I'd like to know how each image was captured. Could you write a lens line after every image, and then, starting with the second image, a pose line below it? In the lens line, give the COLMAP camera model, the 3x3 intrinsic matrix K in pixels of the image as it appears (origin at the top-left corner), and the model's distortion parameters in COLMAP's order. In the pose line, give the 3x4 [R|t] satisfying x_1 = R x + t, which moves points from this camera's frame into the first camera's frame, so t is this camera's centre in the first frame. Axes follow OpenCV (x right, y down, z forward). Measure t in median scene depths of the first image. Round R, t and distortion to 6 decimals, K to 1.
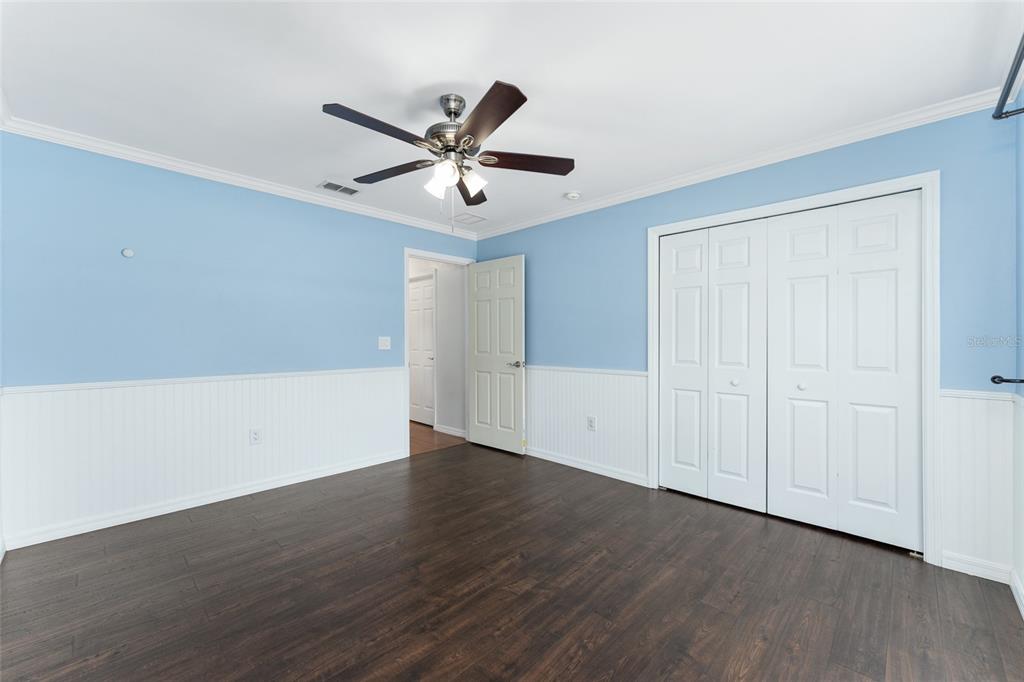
lens RADIAL K [[413.6, 0, 514.4], [0, 413.6, 335.6], [0, 0, 1]] dist [-0.001209, -0.000256]
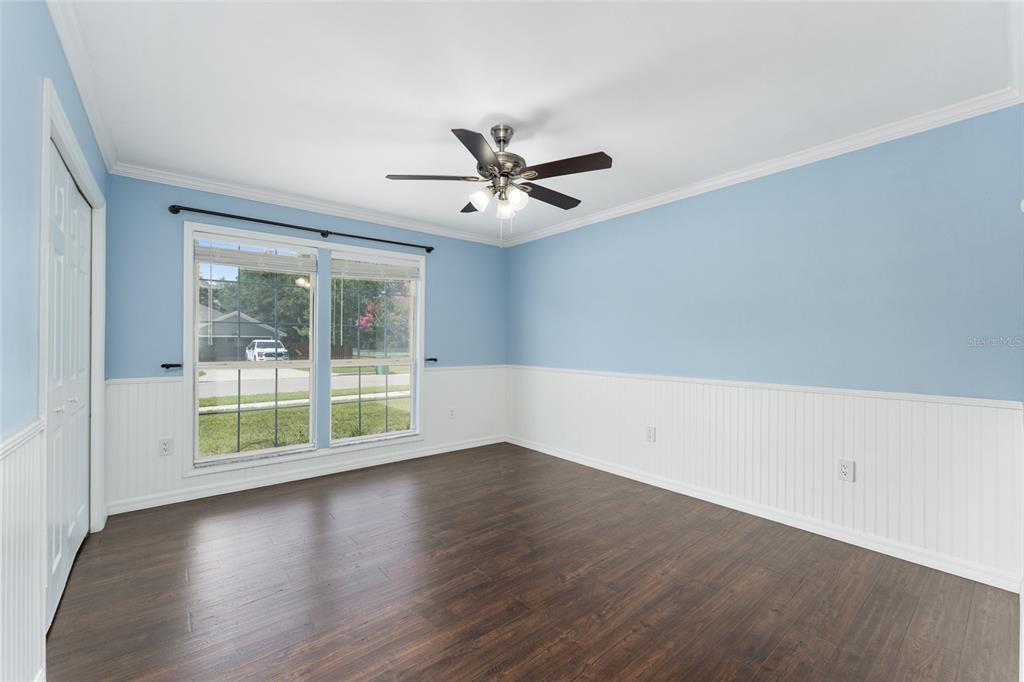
lens RADIAL K [[413.6, 0, 514.4], [0, 413.6, 335.6], [0, 0, 1]] dist [-0.001209, -0.000256]
pose [[-0.994484, -0.003358, 0.104838, -0.305672], [-0.004336, 0.999949, -0.009102, -0.001227], [-0.104802, -0.009506, -0.994448, 2.129308]]
